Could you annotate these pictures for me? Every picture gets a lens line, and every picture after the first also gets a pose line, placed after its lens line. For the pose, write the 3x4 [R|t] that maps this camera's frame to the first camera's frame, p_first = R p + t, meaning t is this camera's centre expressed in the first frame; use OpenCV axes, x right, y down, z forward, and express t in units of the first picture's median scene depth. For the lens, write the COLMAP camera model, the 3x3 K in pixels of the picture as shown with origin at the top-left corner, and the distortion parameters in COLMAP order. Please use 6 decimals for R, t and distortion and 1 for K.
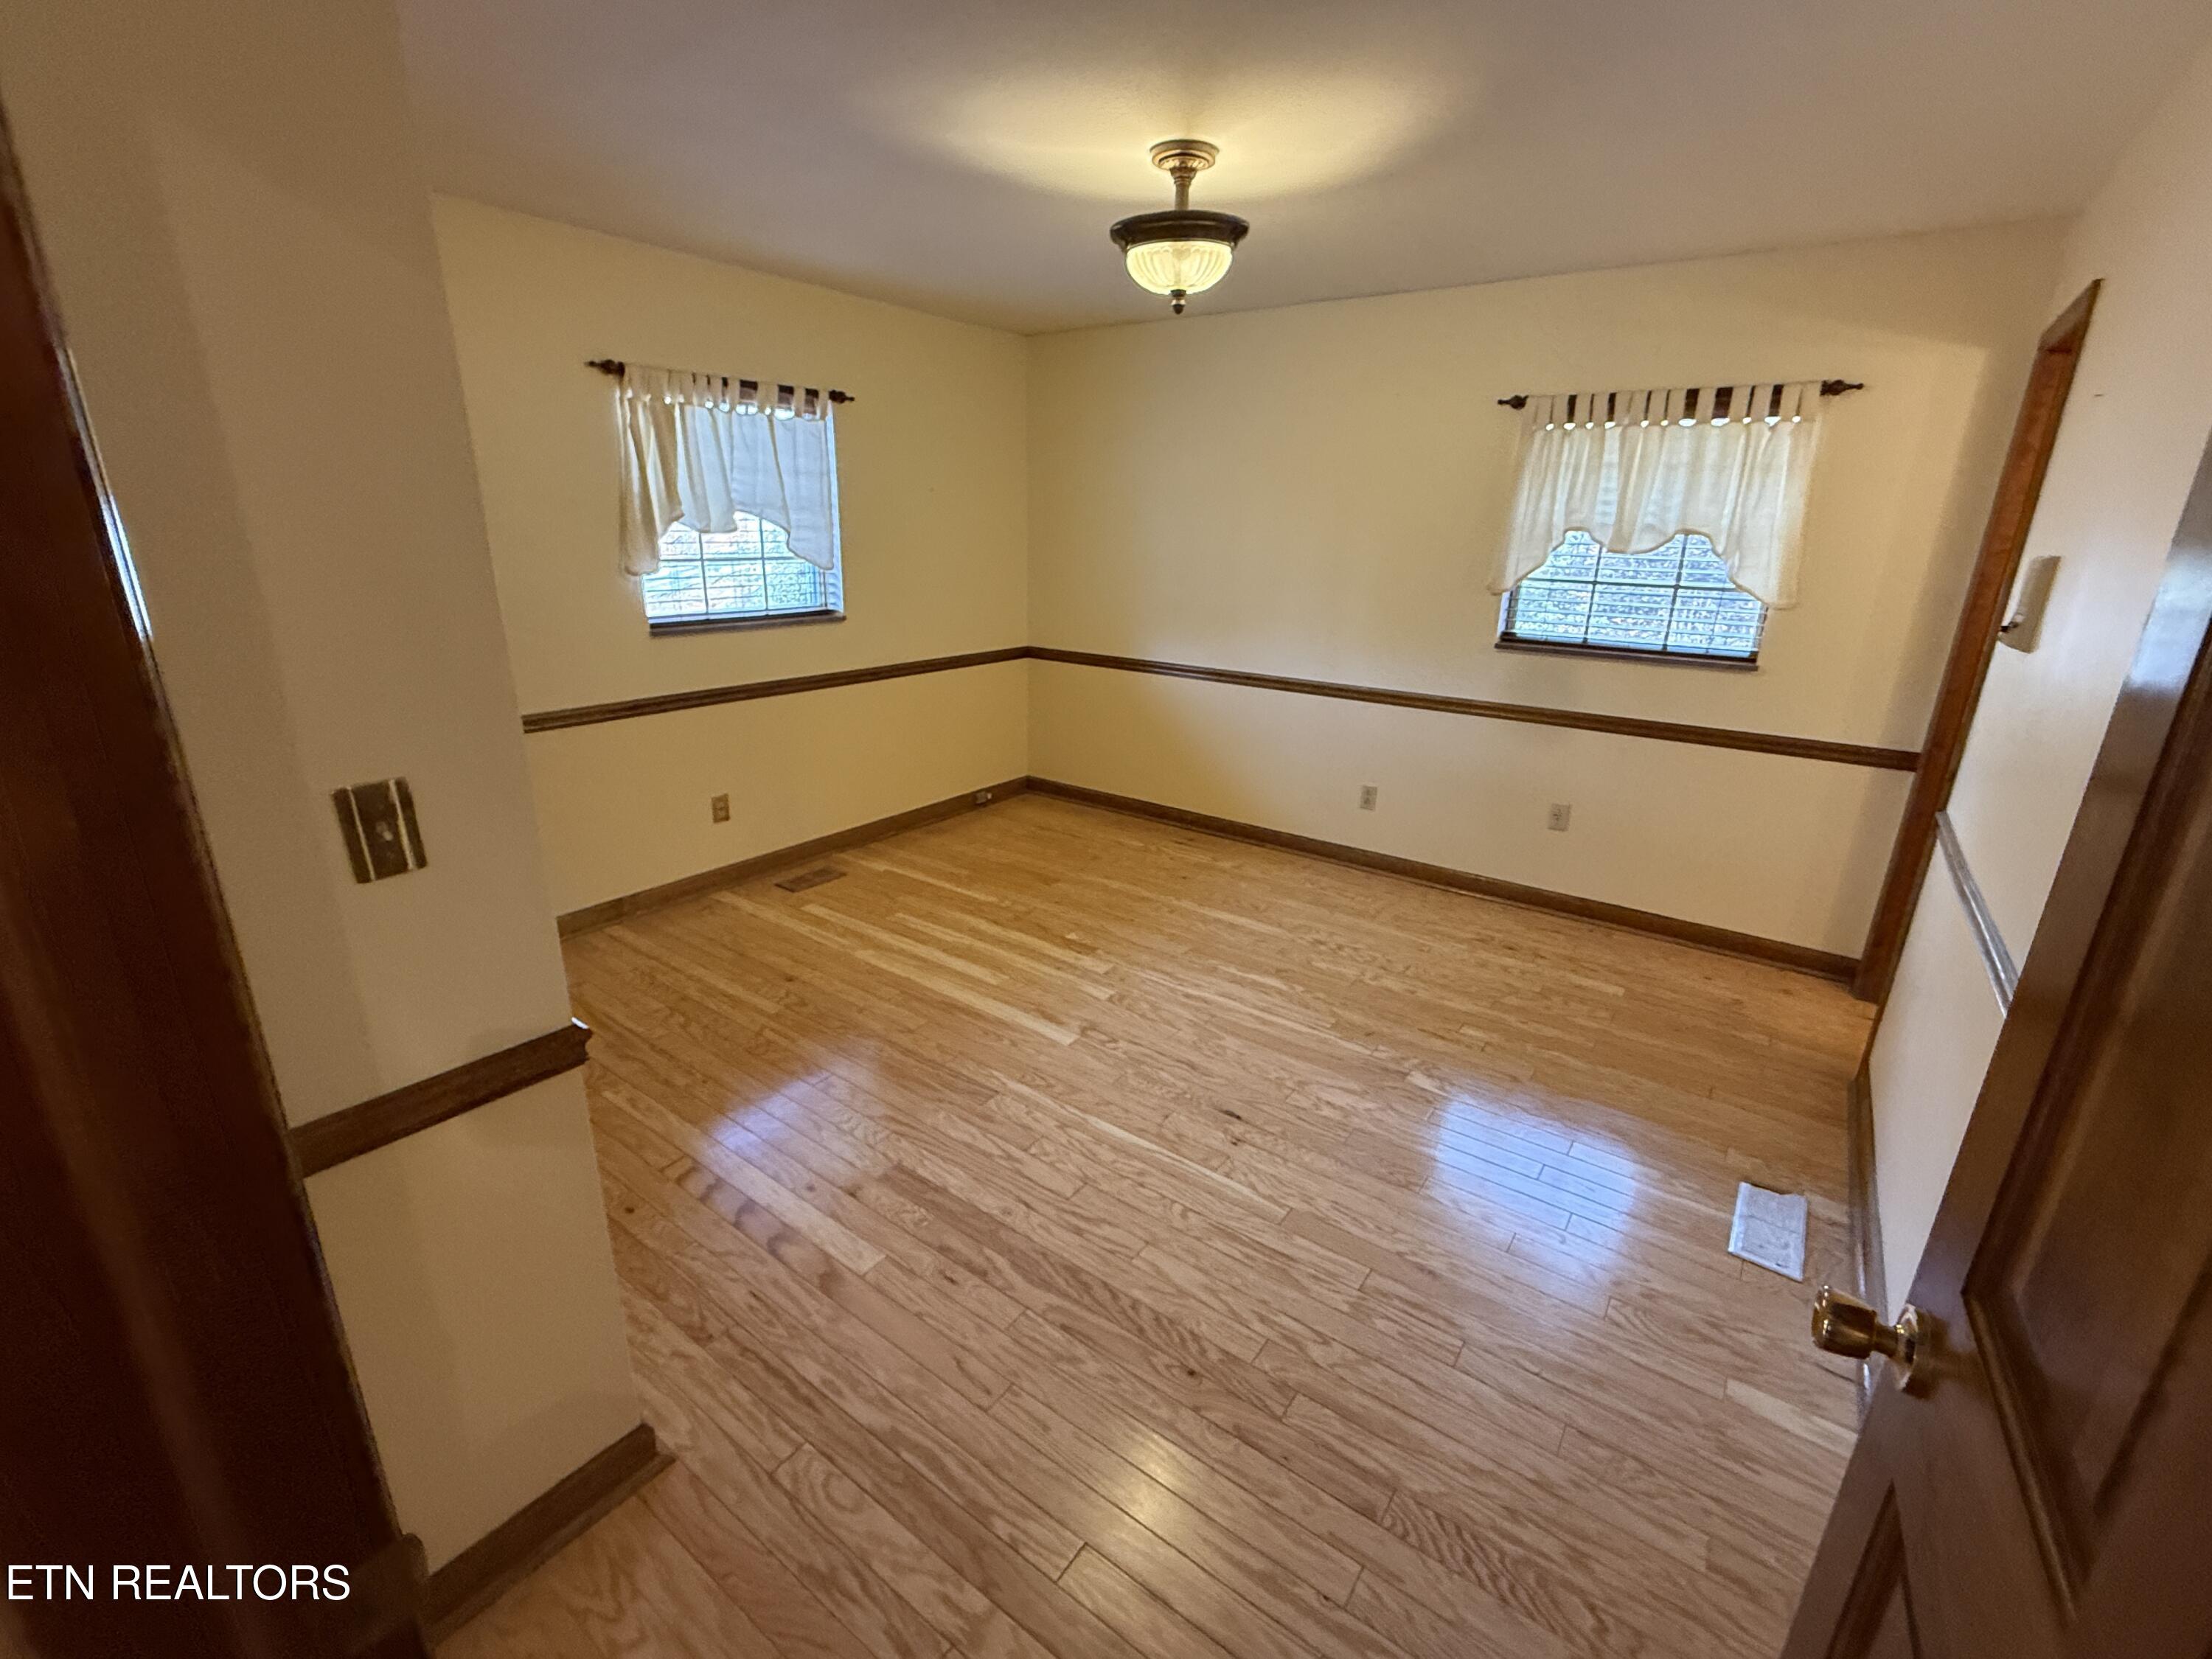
lens RADIAL K [[955.4, 0, 1109.1], [0, 955.4, 830.8], [0, 0, 1]] dist [0.000485, -0.003153]
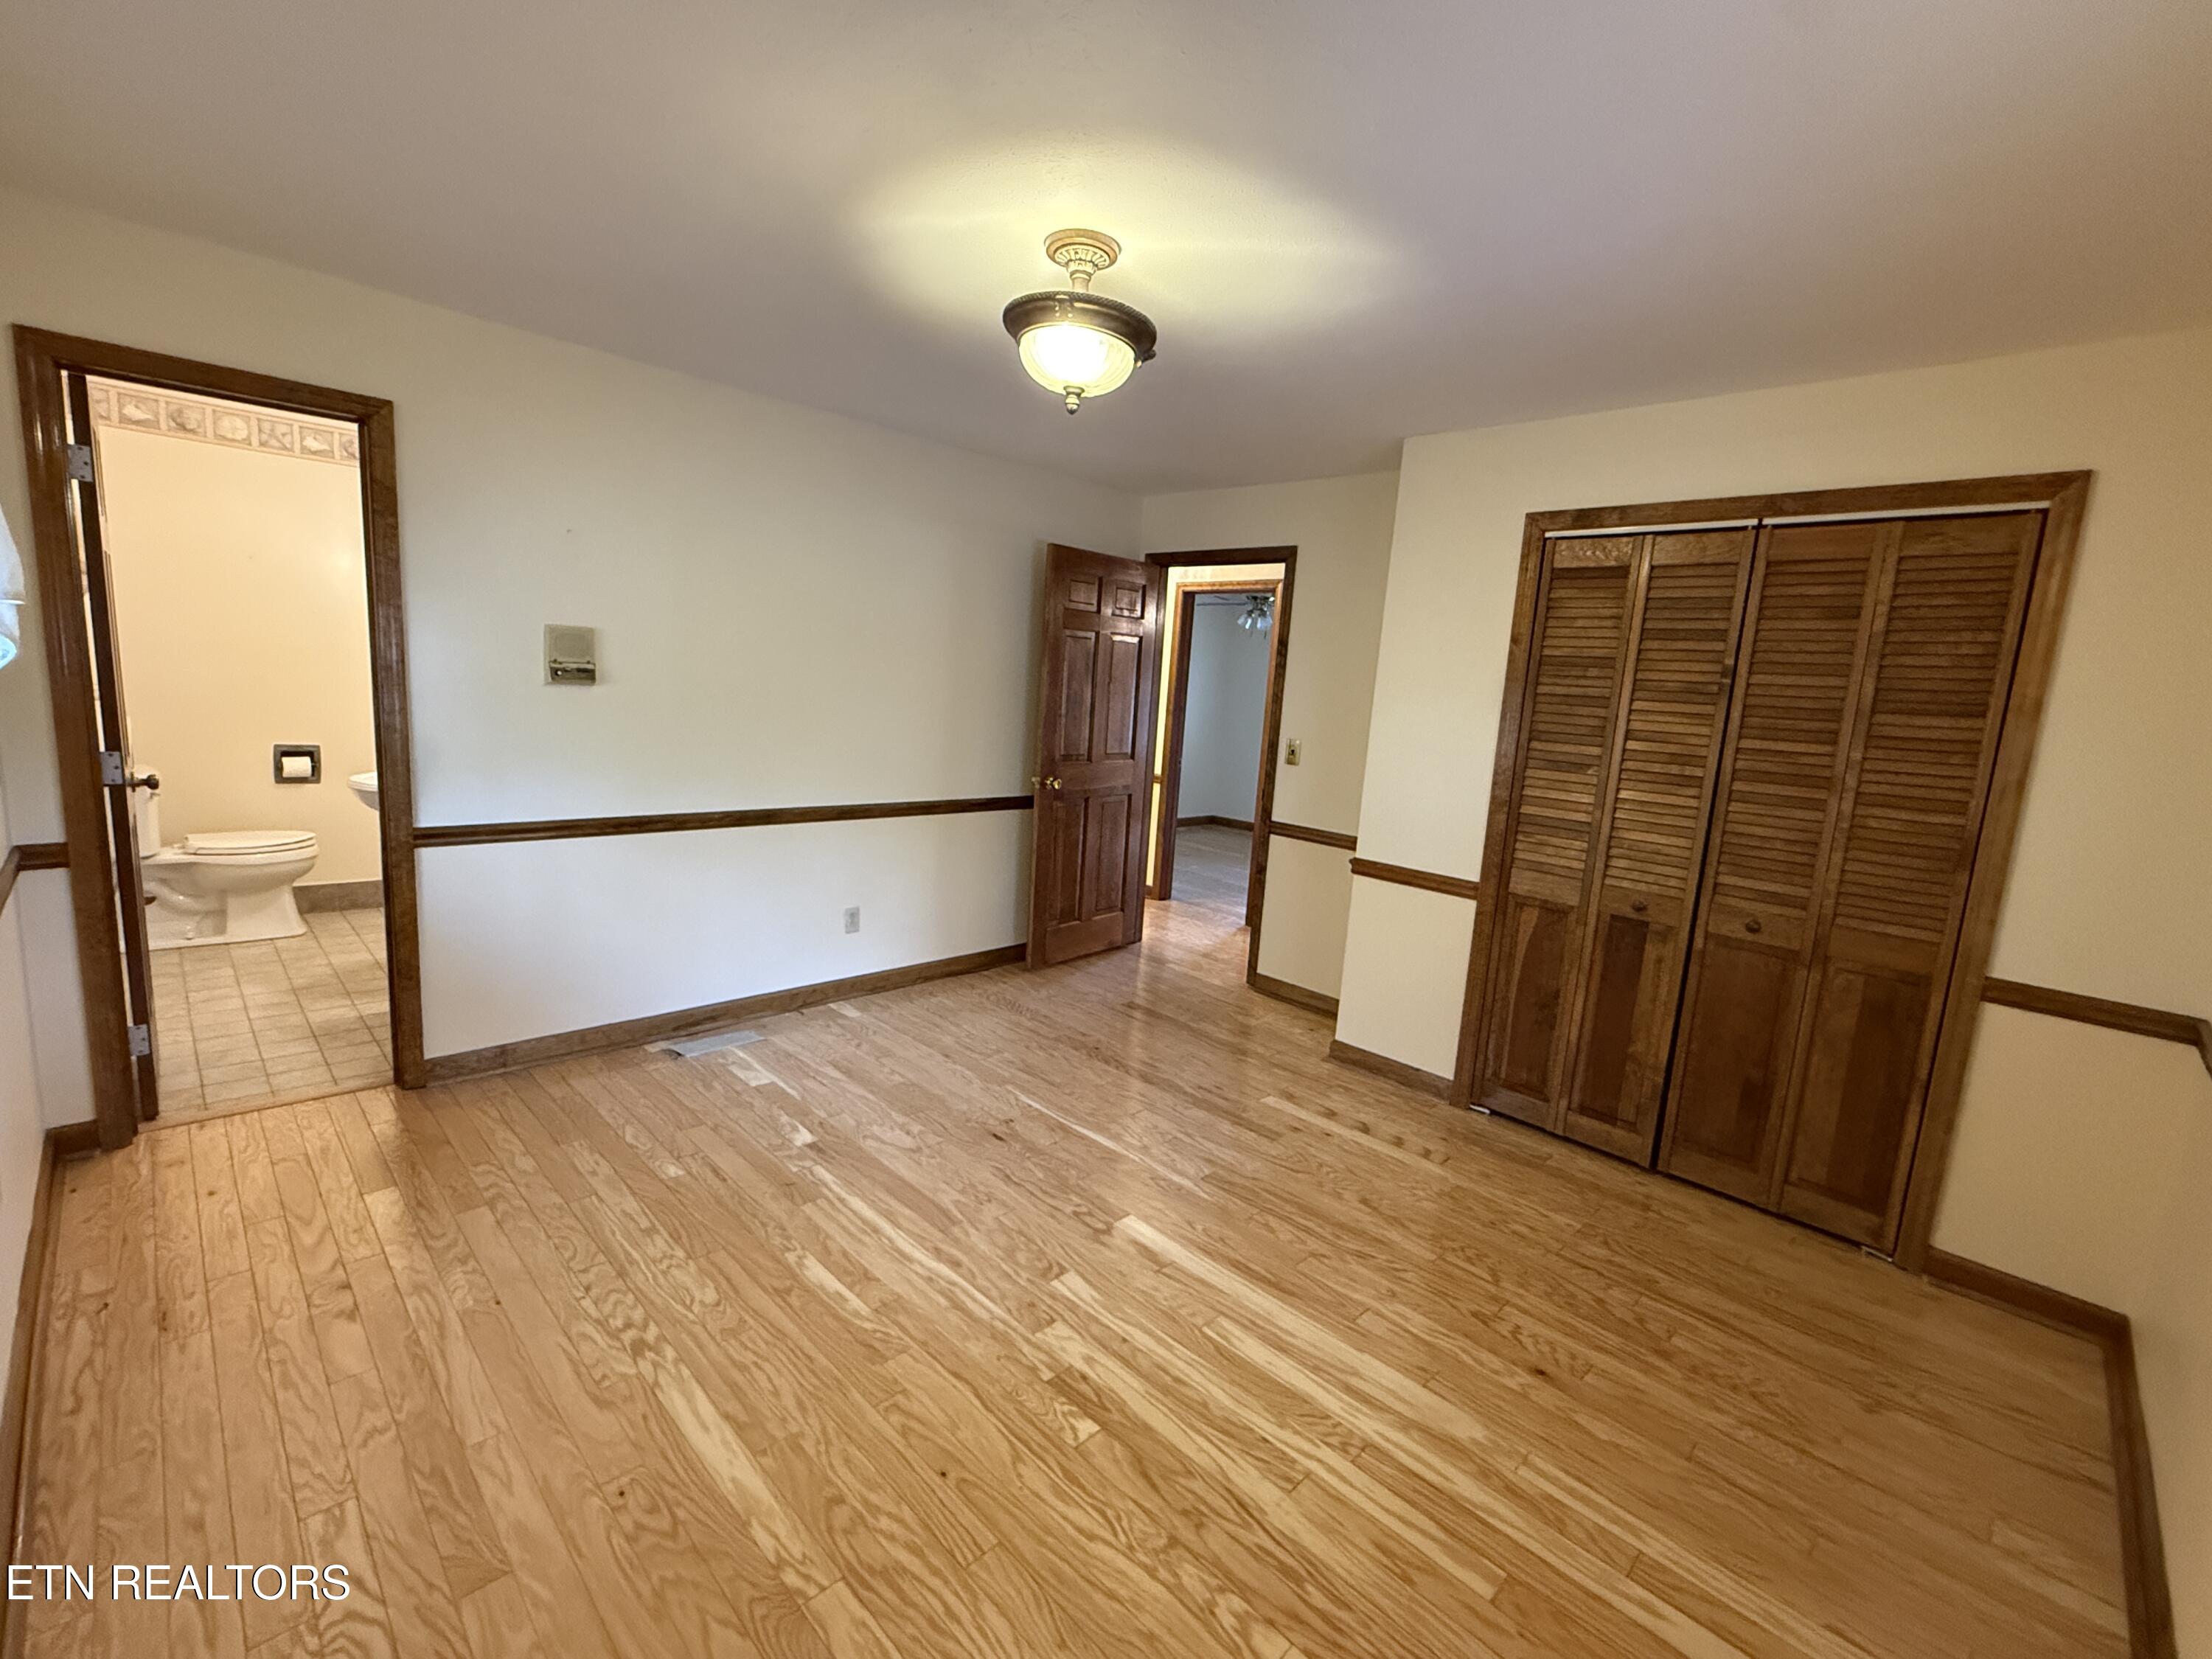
lens RADIAL K [[955.4, 0, 1109.1], [0, 955.4, 830.8], [0, 0, 1]] dist [0.000485, -0.003153]
pose [[-0.984925, -0.110853, 0.132792, -0.093562], [-0.038936, 0.890043, 0.454211, -0.456981], [-0.168542, 0.442194, -0.880942, 1.480073]]
